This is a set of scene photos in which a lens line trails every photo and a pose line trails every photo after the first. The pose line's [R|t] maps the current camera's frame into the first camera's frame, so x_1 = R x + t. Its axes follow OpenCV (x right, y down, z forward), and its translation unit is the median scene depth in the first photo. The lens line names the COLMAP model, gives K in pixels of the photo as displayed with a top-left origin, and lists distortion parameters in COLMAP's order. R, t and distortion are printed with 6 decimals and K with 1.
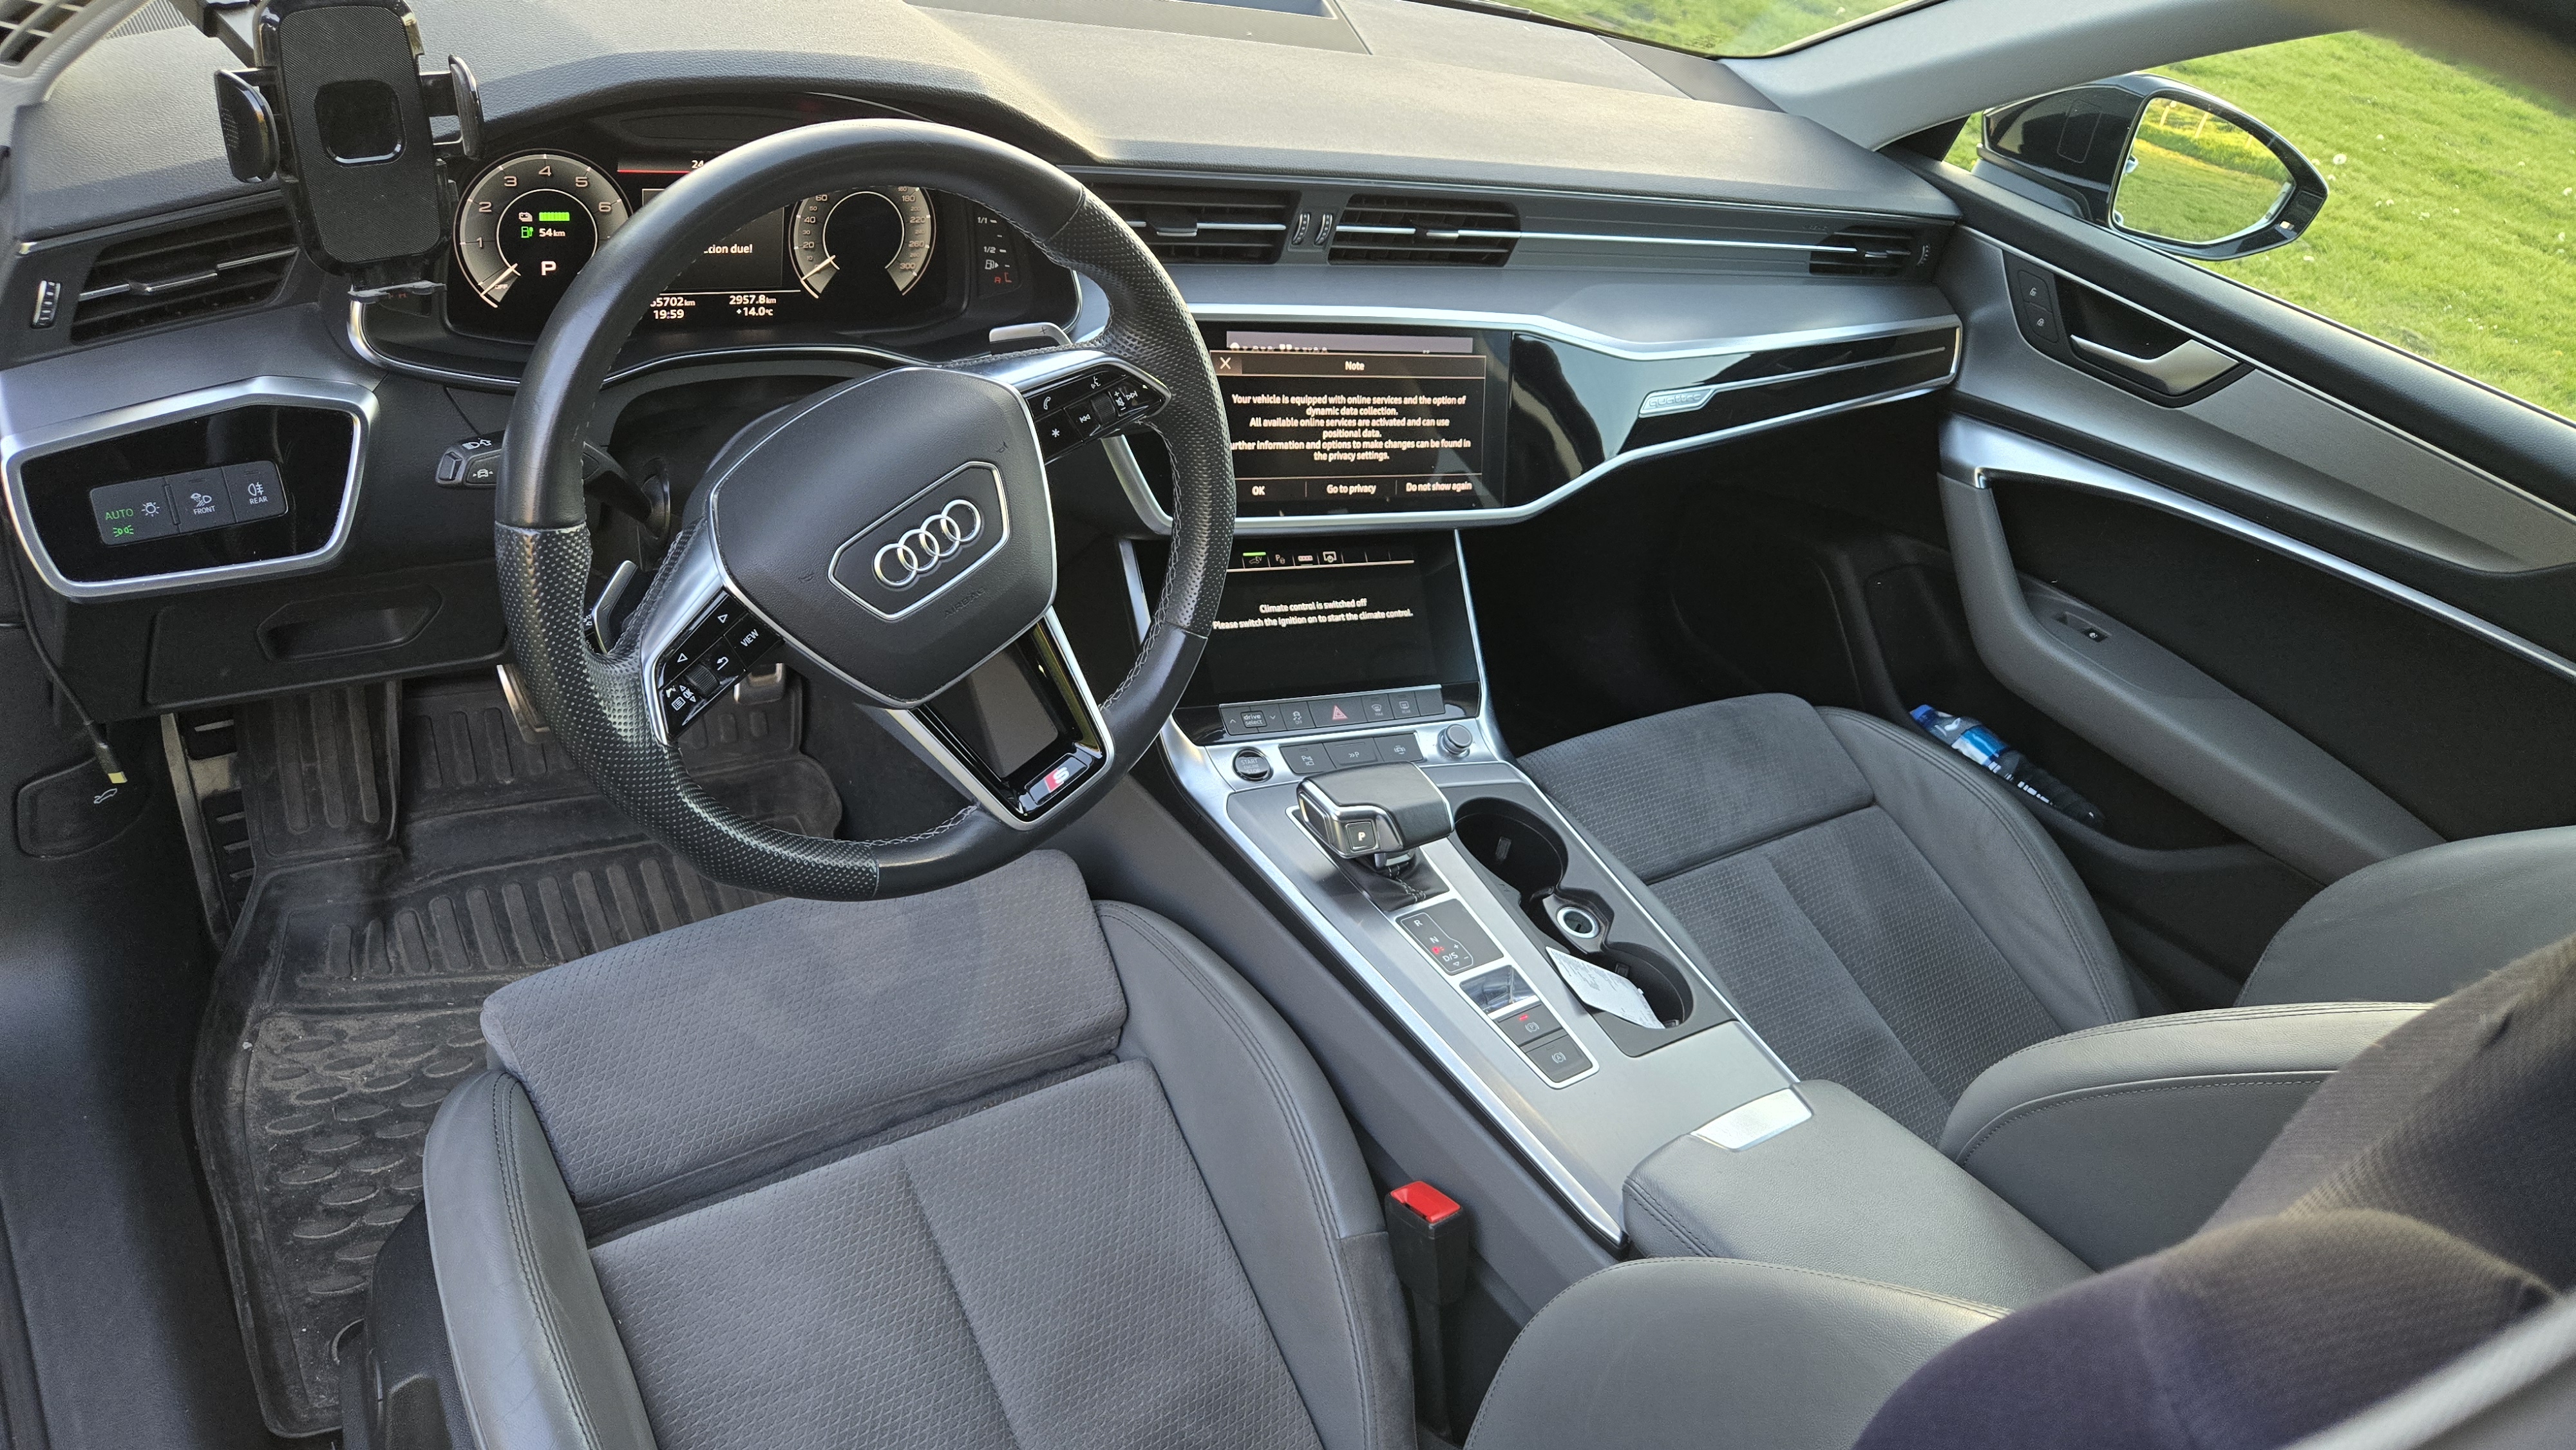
lens RADIAL K [[1753.9, 0, 1277.0], [0, 1753.9, 729.5], [0, 0, 1]] dist [0.084746, -0.075644]
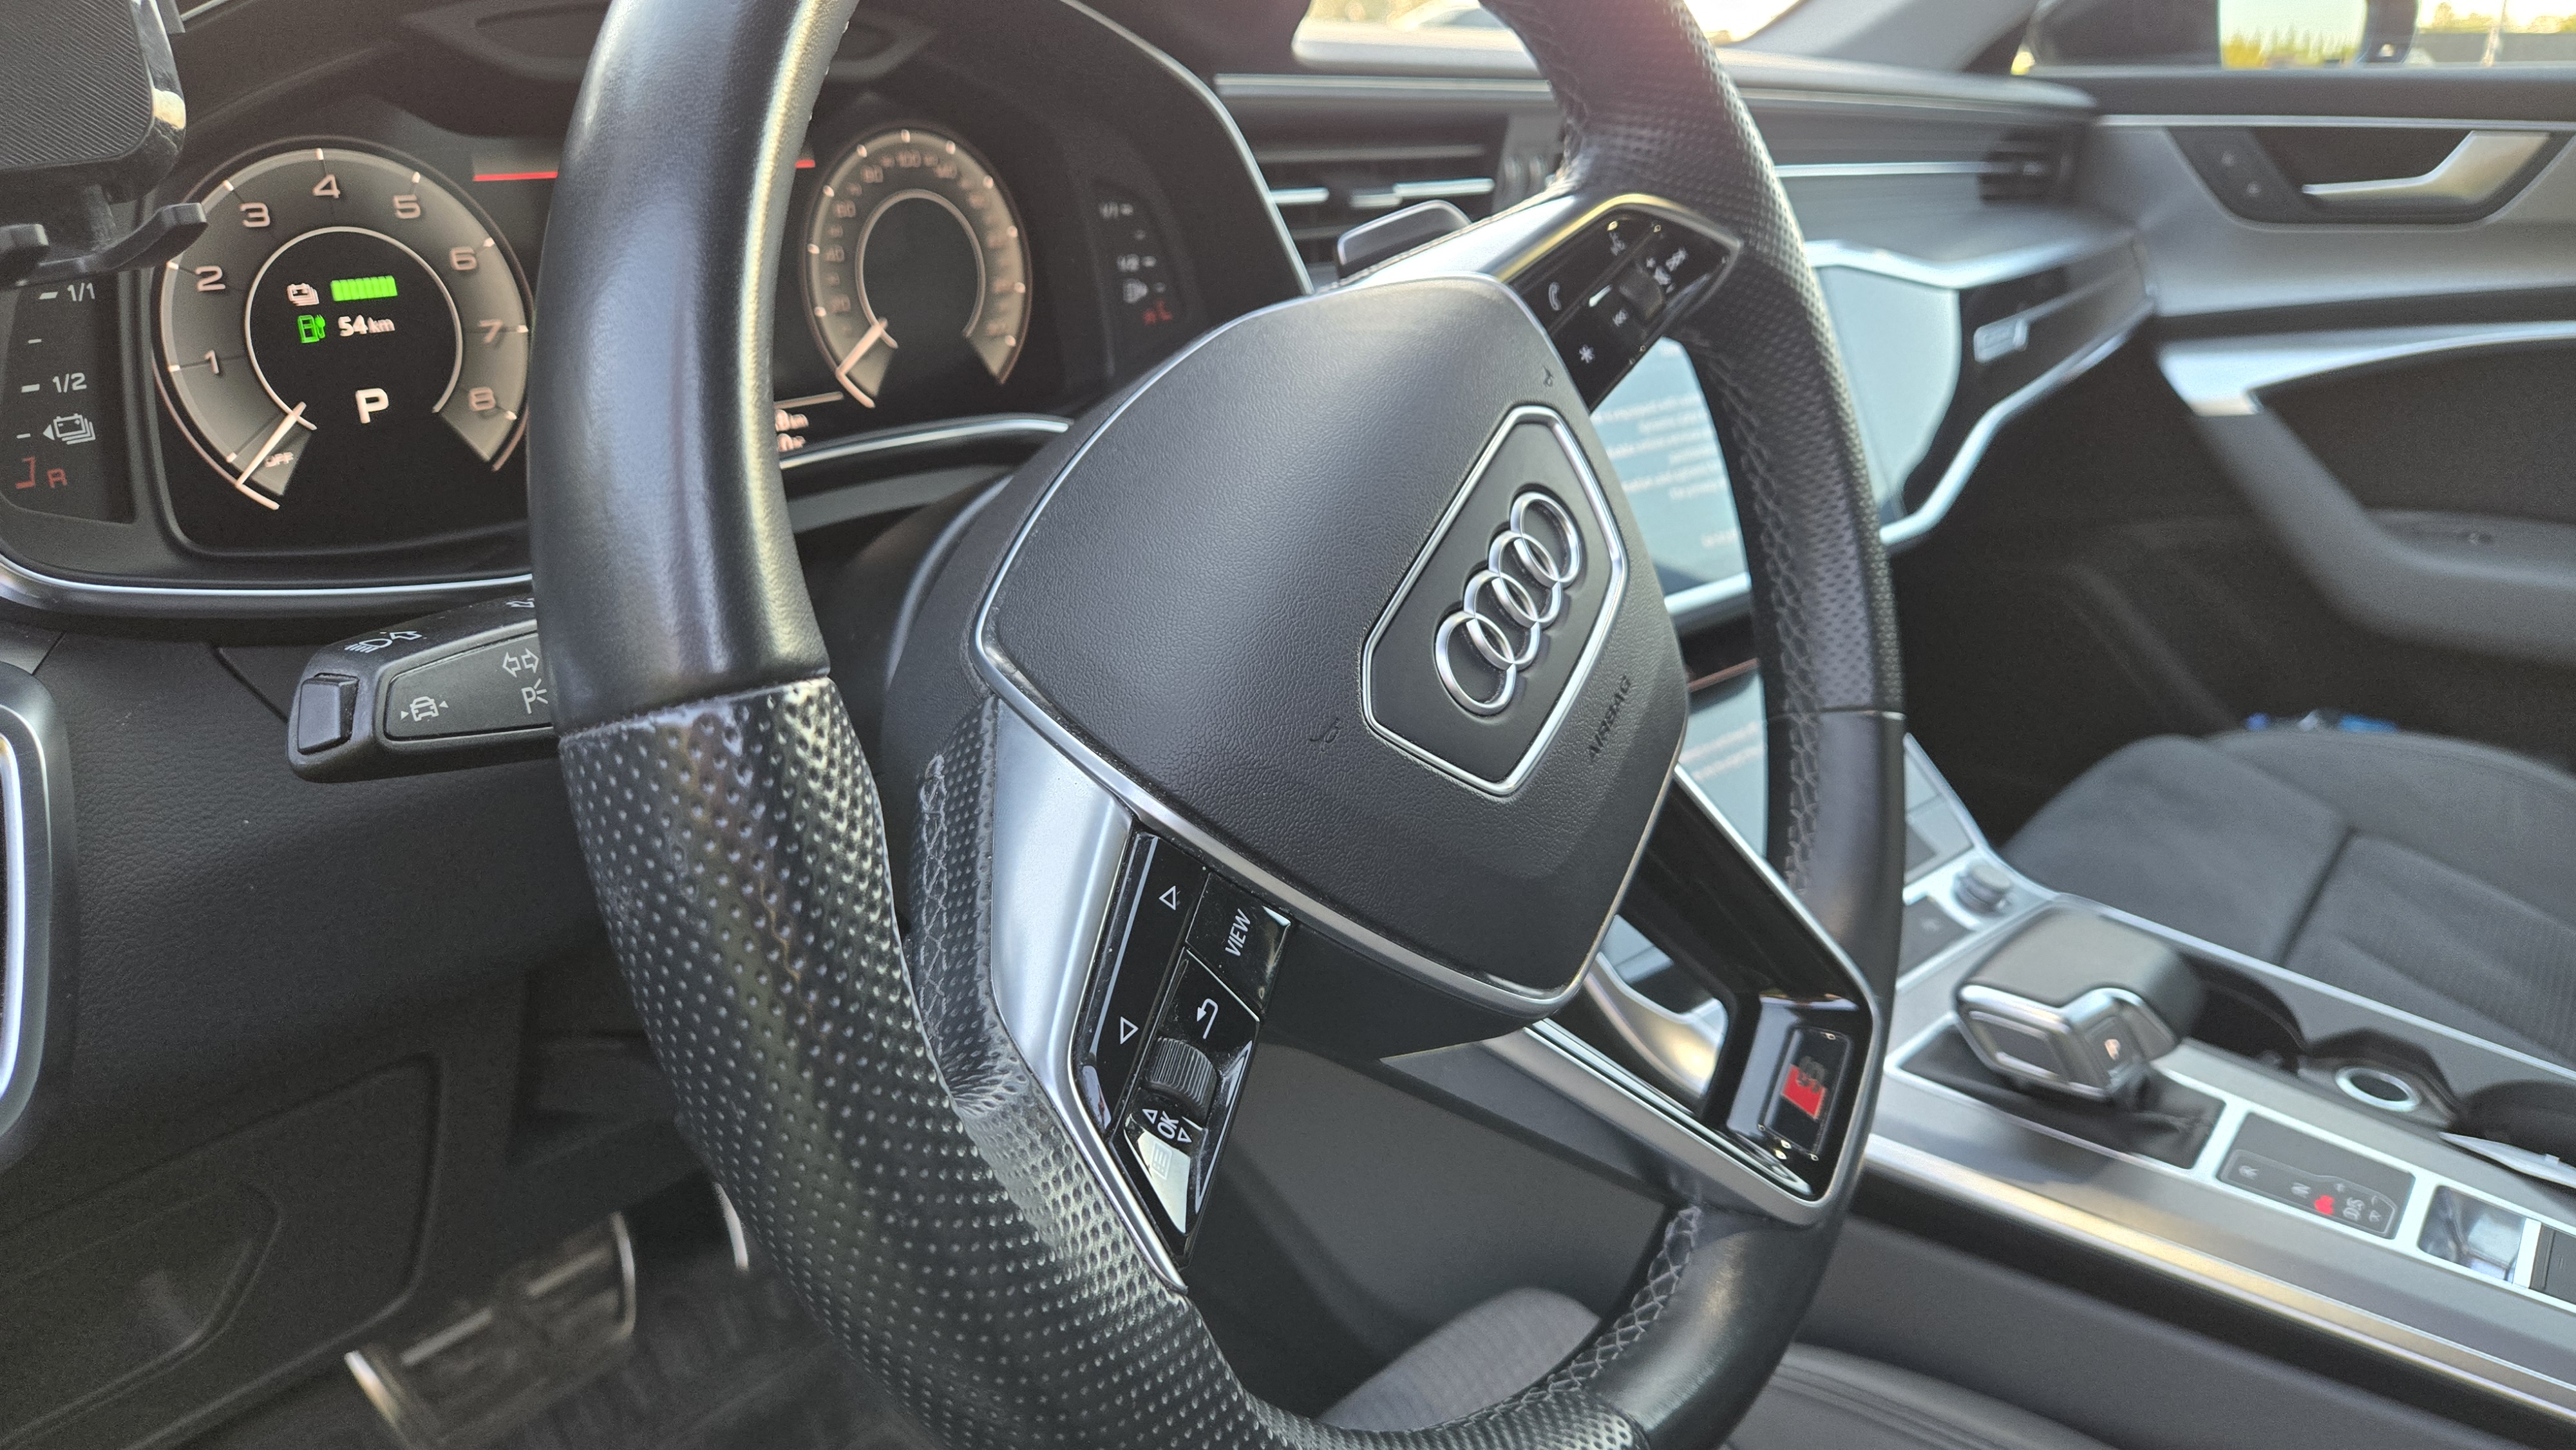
lens RADIAL K [[1781.2, 0, 1280.3], [0, 1781.2, 711.3], [0, 0, 1]] dist [0.023721, 0.000724]
pose [[0.930194, -0.308058, 0.199600, -0.310724], [0.346132, 0.917146, -0.197575, -0.015509], [-0.122198, 0.252870, 0.959752, 0.553841]]
